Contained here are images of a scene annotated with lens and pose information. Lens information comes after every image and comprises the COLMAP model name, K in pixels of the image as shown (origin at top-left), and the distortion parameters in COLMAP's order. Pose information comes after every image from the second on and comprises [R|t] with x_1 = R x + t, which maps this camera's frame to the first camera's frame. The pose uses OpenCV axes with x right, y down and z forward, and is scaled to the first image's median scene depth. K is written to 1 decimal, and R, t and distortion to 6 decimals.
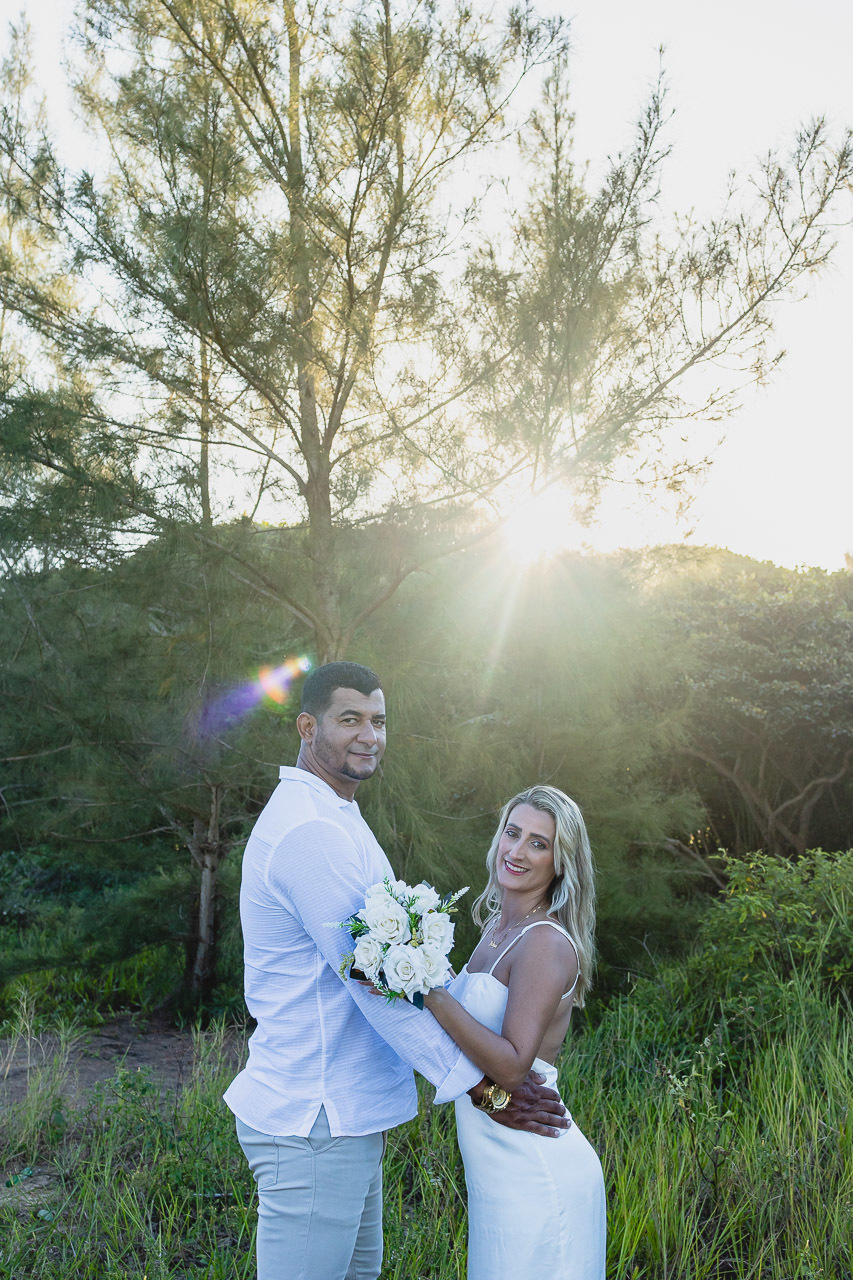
lens RADIAL K [[1450.6, 0, 425.6], [0, 1450.6, 634.7], [0, 0, 1]] dist [0.006792, 0.000000]
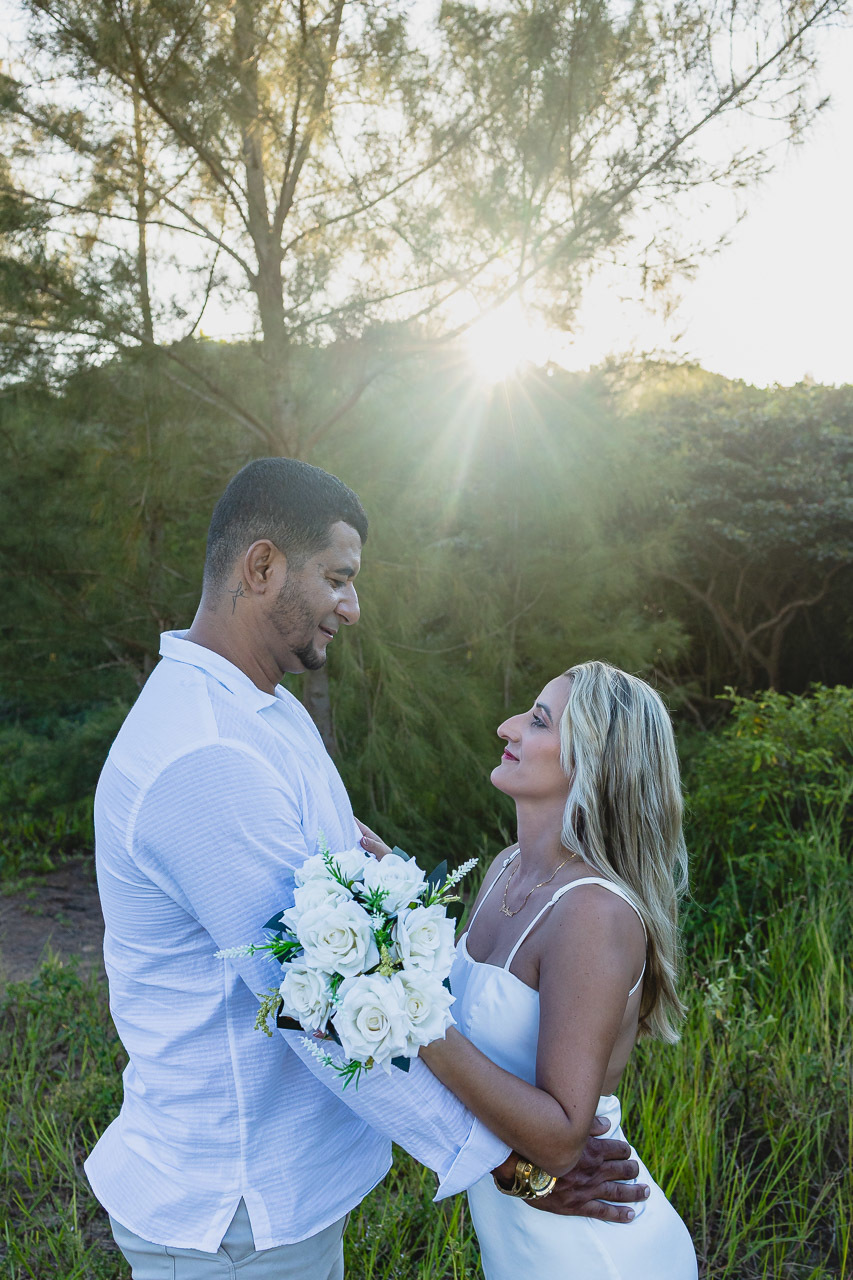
lens RADIAL K [[1450.6, 0, 428.4], [0, 1450.6, 633.3], [0, 0, 1]] dist [0.006792, 0.000000]
pose [[0.999648, -0.008232, 0.025208, -0.002315], [0.005151, 0.992770, 0.119919, 0.006545], [-0.026013, -0.119747, 0.992464, 0.114306]]
